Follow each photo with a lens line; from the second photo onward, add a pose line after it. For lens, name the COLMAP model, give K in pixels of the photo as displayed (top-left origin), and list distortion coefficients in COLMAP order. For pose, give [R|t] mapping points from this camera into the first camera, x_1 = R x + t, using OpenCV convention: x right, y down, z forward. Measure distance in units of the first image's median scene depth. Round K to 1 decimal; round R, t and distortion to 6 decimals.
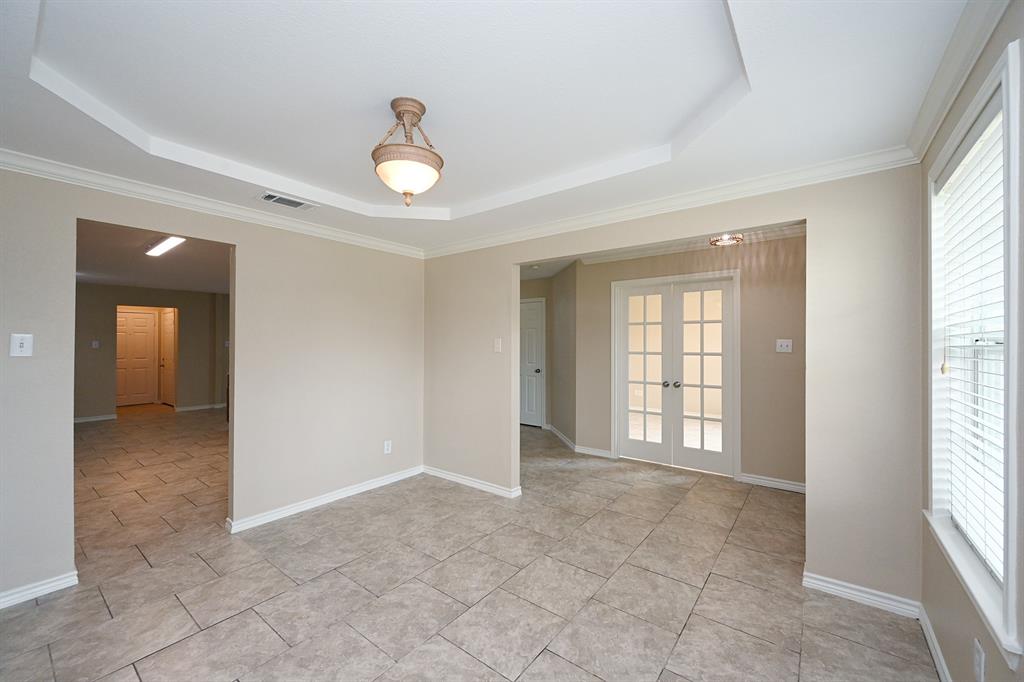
lens RADIAL K [[403.1, 0, 510.6], [0, 403.1, 340.5], [0, 0, 1]] dist [0.000950, 0.000422]
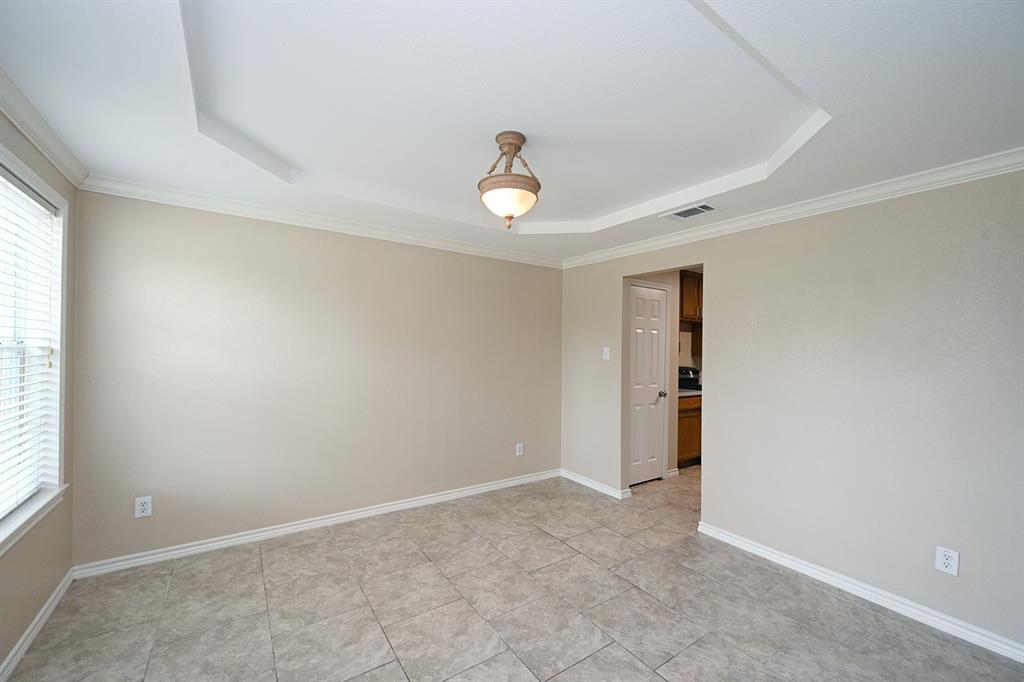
lens RADIAL K [[403.1, 0, 510.8], [0, 403.1, 347.2], [0, 0, 1]] dist [0.000950, 0.000422]
pose [[-0.305877, -0.006161, -0.952051, 0.572199], [-0.010405, 0.999941, -0.003128, -0.006071], [0.952014, 0.008950, -0.305923, 0.976241]]
